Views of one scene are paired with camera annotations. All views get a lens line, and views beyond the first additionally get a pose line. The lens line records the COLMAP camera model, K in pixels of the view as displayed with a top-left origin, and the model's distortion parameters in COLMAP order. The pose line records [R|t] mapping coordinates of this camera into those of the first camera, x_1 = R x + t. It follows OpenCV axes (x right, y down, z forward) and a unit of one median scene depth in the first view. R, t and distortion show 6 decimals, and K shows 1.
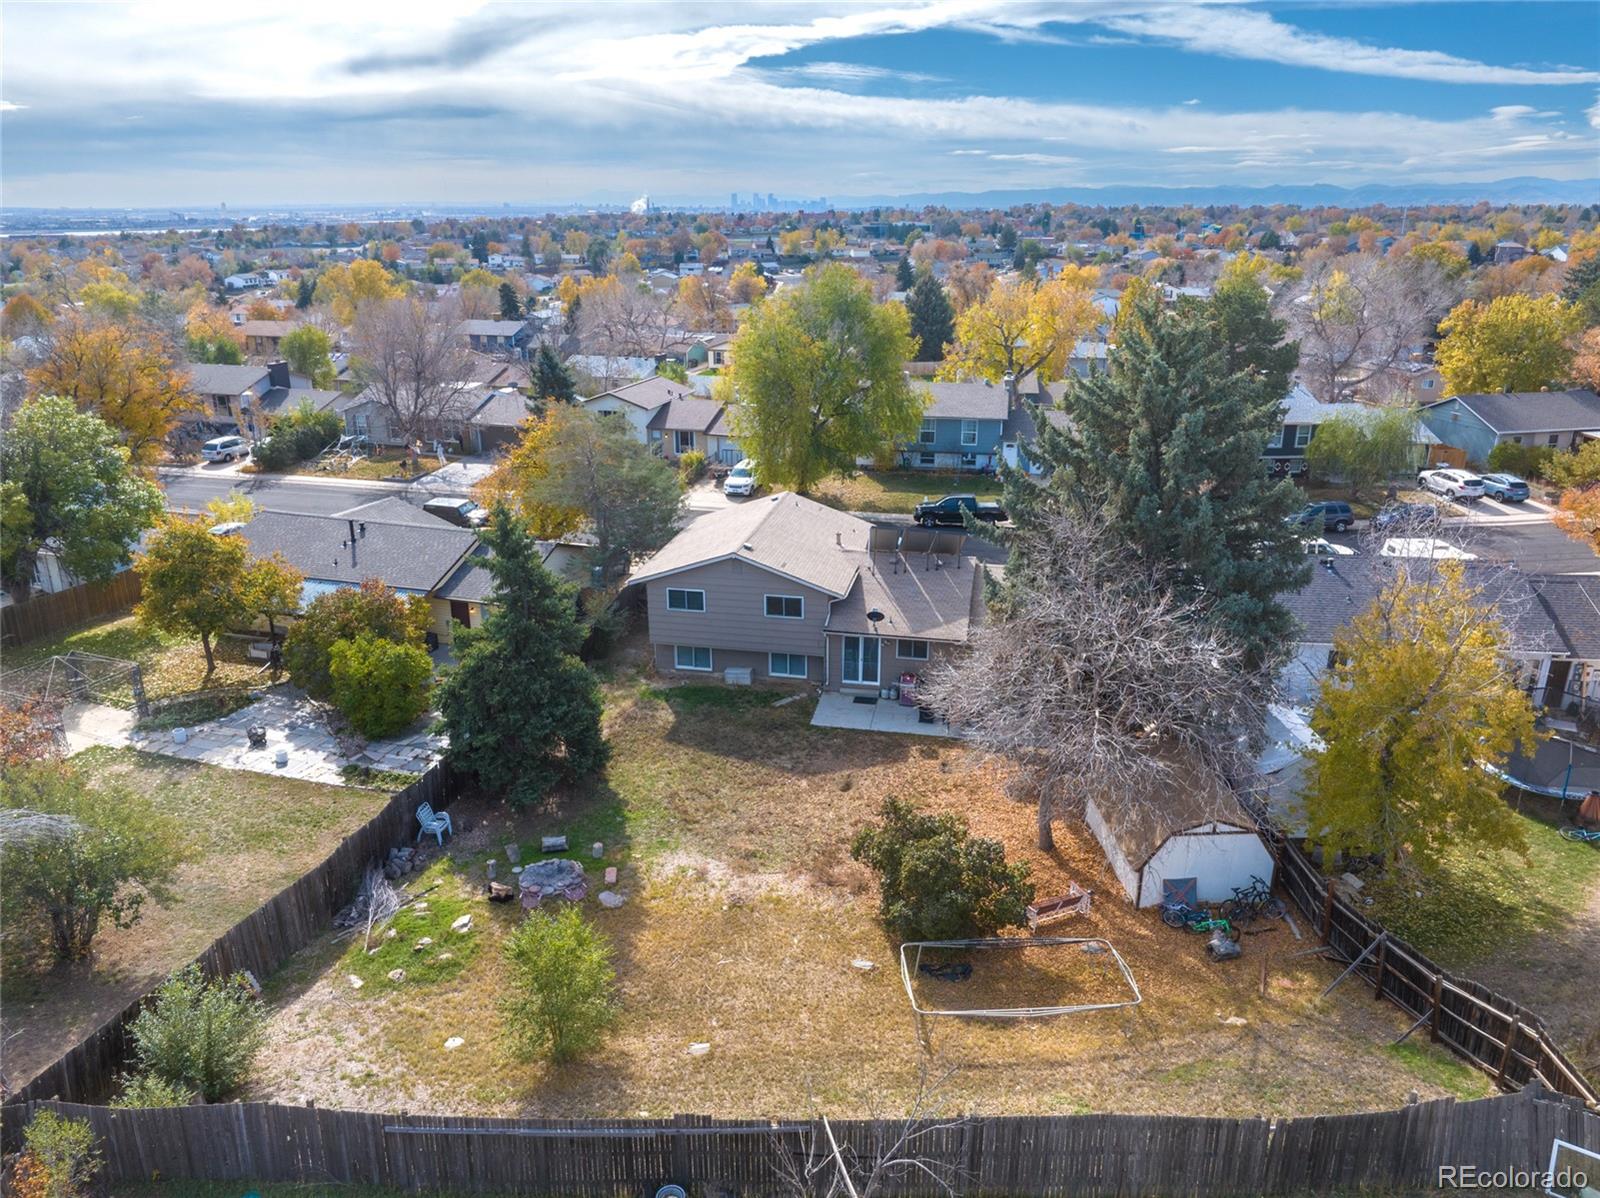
lens RADIAL K [[1126.6, 0, 805.8], [0, 1126.6, 594.3], [0, 0, 1]] dist [-0.048281, 0.010105]
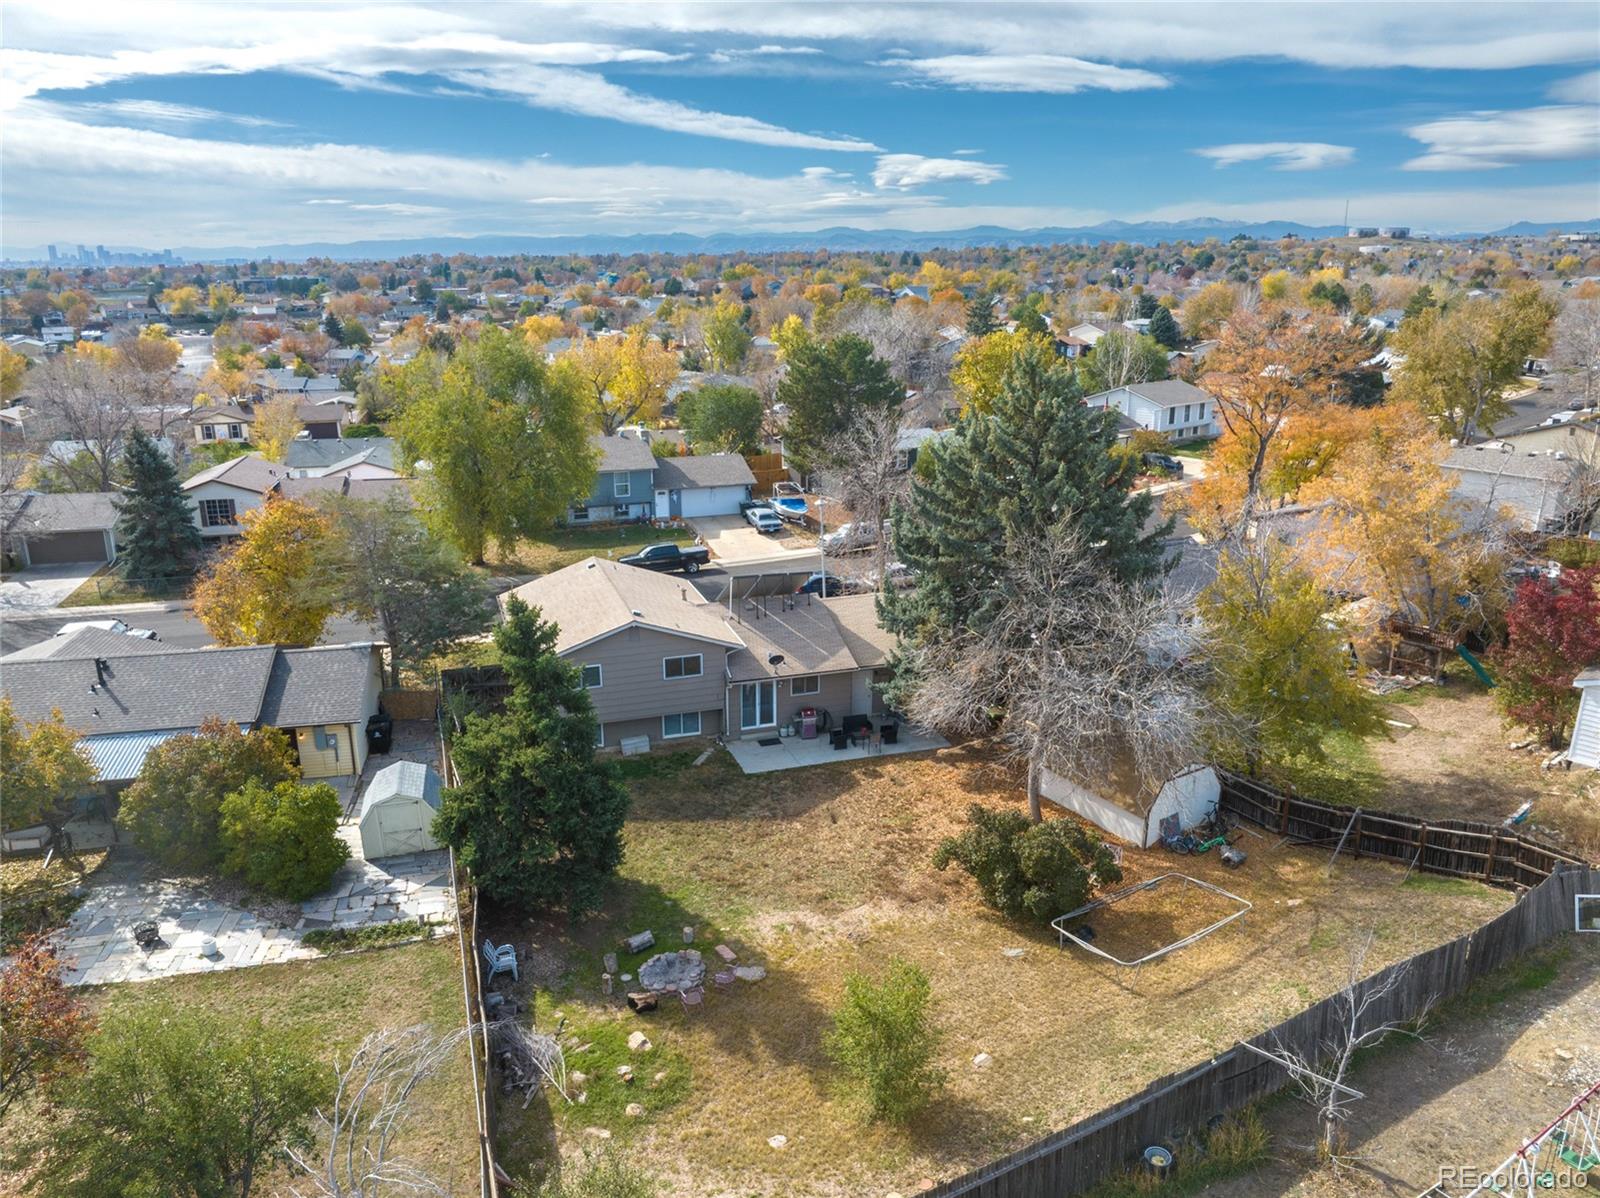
lens RADIAL K [[1126.6, 0, 805.8], [0, 1126.6, 594.3], [0, 0, 1]] dist [-0.048281, 0.010105]
pose [[0.867390, -0.139423, 0.477699, -0.213220], [0.158494, 0.987360, 0.000386, -0.019339], [-0.471714, 0.075378, 0.878524, 0.031770]]
